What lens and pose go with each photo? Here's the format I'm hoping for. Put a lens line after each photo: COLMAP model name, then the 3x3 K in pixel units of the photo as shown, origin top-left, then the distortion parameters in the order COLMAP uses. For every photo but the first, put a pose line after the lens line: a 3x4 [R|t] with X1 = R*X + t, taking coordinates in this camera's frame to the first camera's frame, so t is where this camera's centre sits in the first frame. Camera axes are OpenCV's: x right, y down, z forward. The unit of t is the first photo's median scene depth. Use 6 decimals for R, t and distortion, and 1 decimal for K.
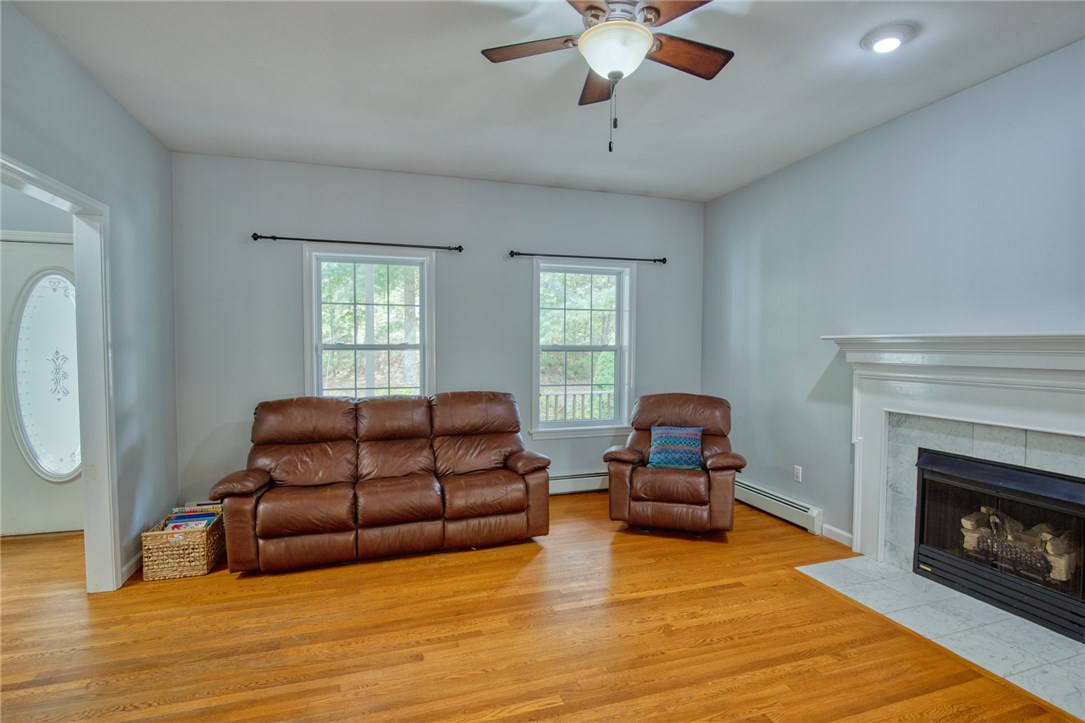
lens RADIAL K [[548.6, 0, 542.3], [0, 548.6, 358.0], [0, 0, 1]] dist [-0.015283, 0.000084]
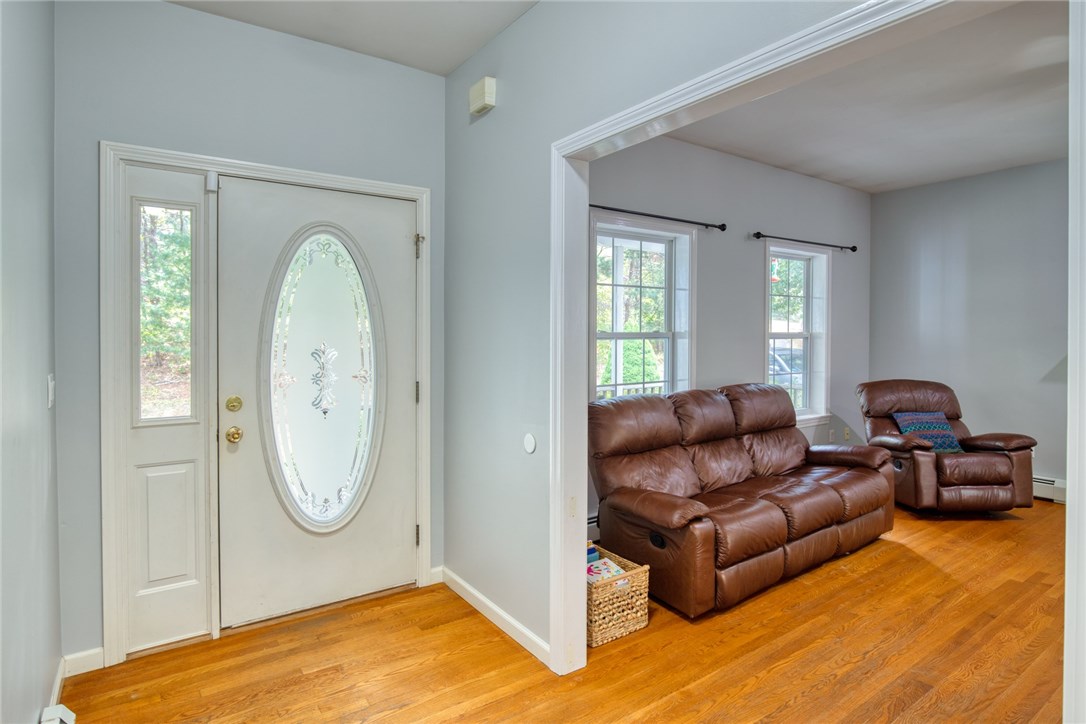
lens RADIAL K [[597.6, 0, 563.7], [0, 597.6, 330.6], [0, 0, 1]] dist [-0.011461, 0.000287]
pose [[0.947702, -0.001219, 0.319153, -0.862669], [0.009378, 0.999667, -0.024031, -0.007604], [-0.319018, 0.025767, 0.947398, 0.182070]]
